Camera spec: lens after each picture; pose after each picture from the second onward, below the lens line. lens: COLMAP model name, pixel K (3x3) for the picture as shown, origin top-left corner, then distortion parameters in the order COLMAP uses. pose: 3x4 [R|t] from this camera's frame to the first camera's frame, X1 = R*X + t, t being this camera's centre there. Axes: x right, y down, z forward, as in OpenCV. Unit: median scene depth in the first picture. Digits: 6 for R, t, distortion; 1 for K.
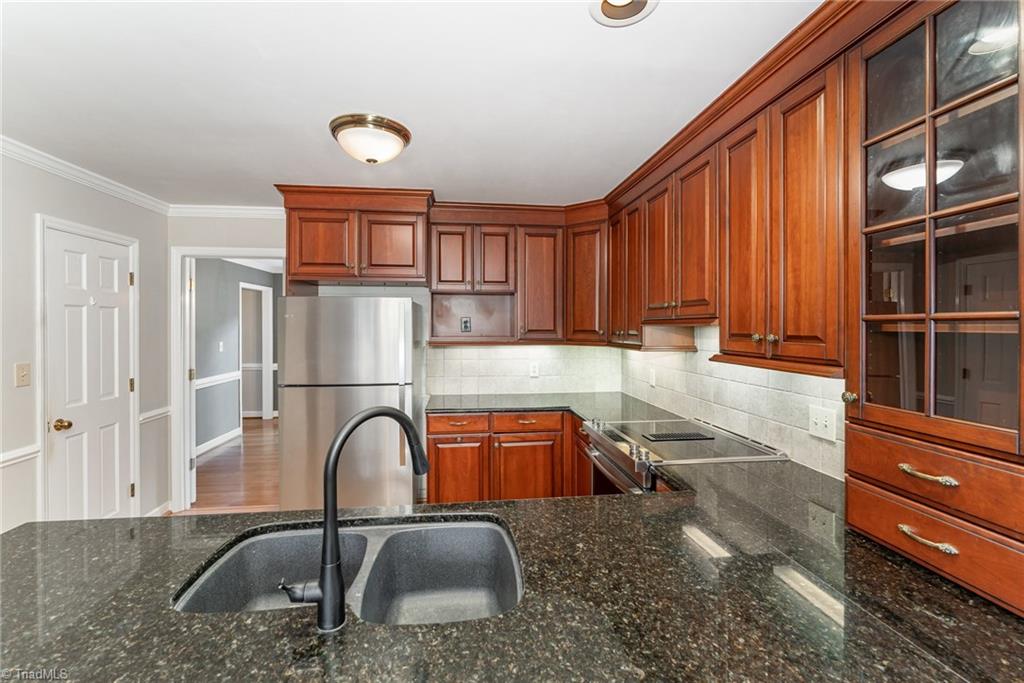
lens RADIAL K [[430.7, 0, 510.2], [0, 430.7, 329.9], [0, 0, 1]] dist [-0.002798, 0.000014]
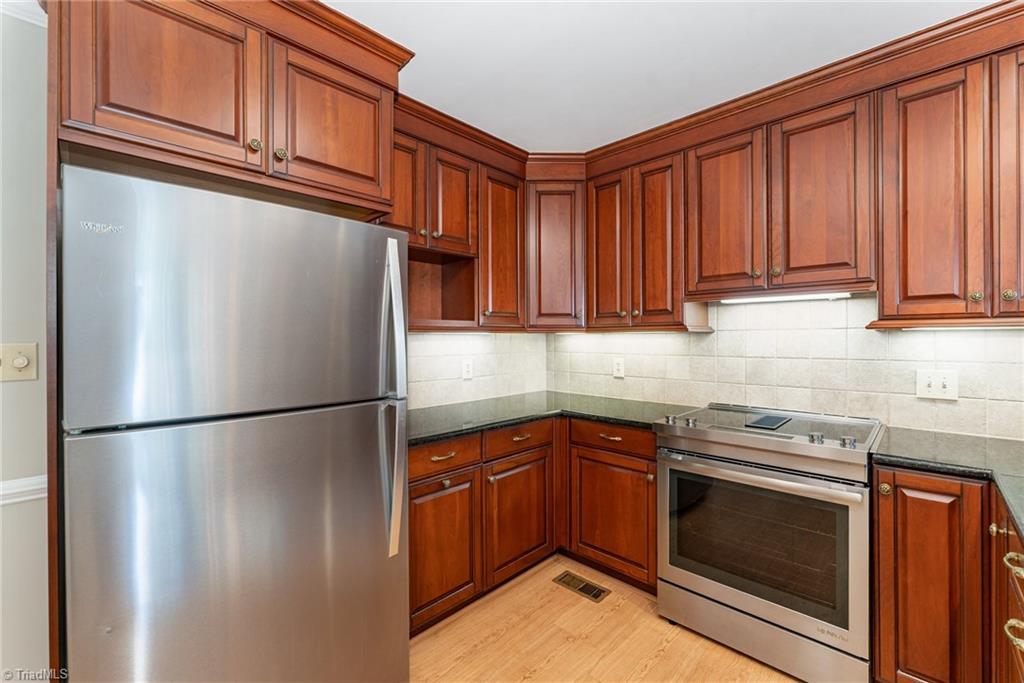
lens RADIAL K [[430.7, 0, 511.1], [0, 430.7, 339.1], [0, 0, 1]] dist [-0.002798, 0.000014]
pose [[0.779426, -0.005685, 0.626469, -0.624870], [0.010587, 0.999936, -0.004097, 0.080756], [-0.626405, 0.009826, 0.779436, 0.687374]]
